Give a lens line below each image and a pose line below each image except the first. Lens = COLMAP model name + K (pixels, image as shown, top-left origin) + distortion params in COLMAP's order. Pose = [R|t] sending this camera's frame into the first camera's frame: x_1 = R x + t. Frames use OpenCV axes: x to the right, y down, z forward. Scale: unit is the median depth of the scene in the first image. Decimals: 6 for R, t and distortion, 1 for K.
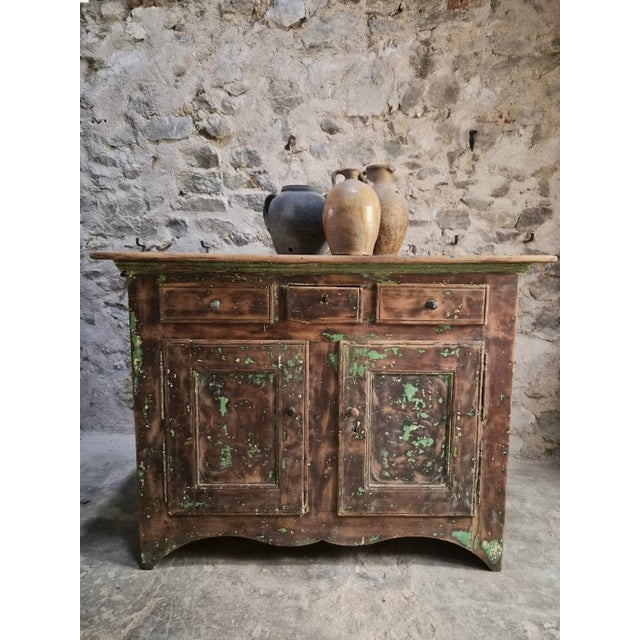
lens RADIAL K [[436.6, 0, 322.5], [0, 436.6, 316.5], [0, 0, 1]] dist [0.058175, -0.049296]
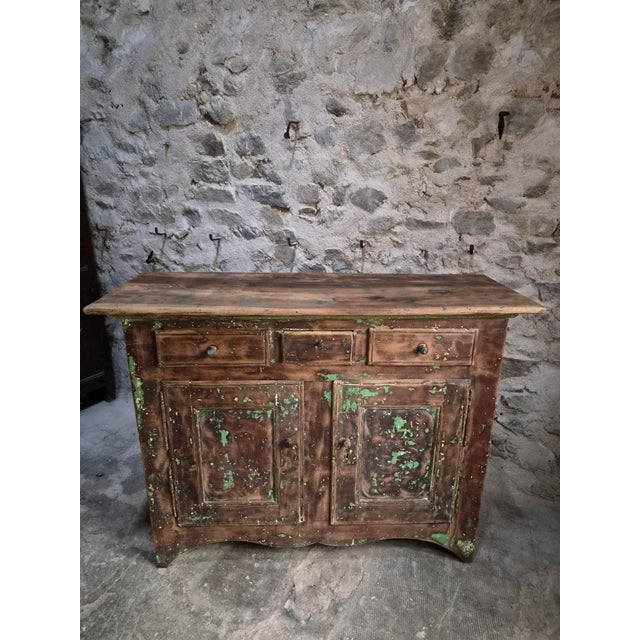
lens RADIAL K [[436.6, 0, 325.2], [0, 436.6, 321.9], [0, 0, 1]] dist [0.058175, -0.049296]
pose [[0.999683, -0.004196, 0.024810, -0.005885], [-0.000766, 0.980461, 0.196710, -0.283419], [-0.025151, -0.196667, 0.980148, 0.003982]]
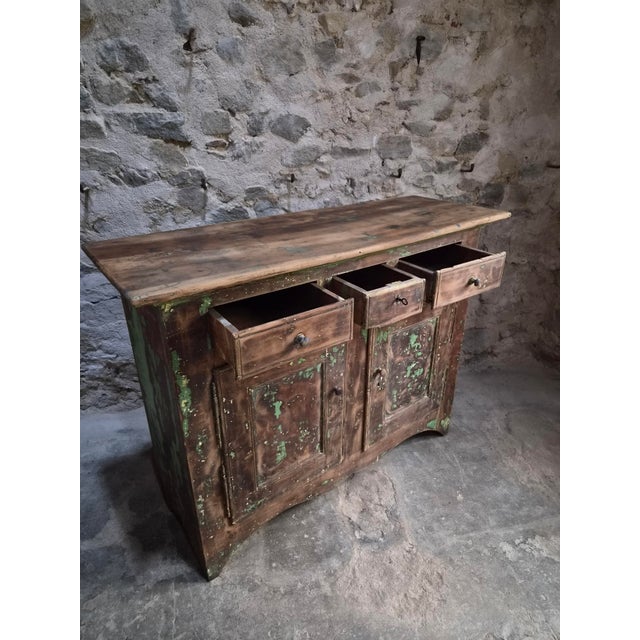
lens RADIAL K [[436.6, 0, 330.3], [0, 436.6, 322.6], [0, 0, 1]] dist [0.058175, -0.049296]
pose [[0.799649, -0.268105, 0.537290, -0.601096], [0.075790, 0.932695, 0.352612, -0.304474], [-0.595665, -0.241245, 0.766149, 0.244069]]
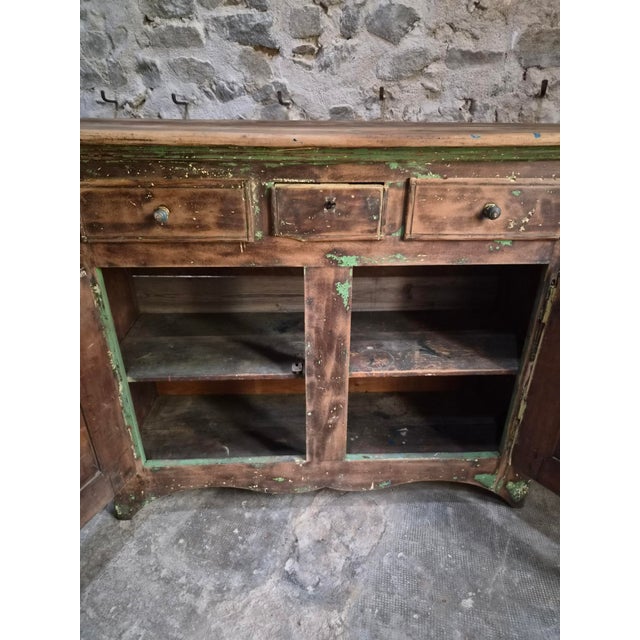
lens RADIAL K [[436.6, 0, 323.7], [0, 436.6, 322.8], [0, 0, 1]] dist [0.058175, -0.049296]
pose [[0.999272, -0.017168, 0.034073, -0.029863], [0.004951, 0.943846, 0.330349, -0.087250], [-0.037831, -0.329940, 0.943244, 0.308098]]
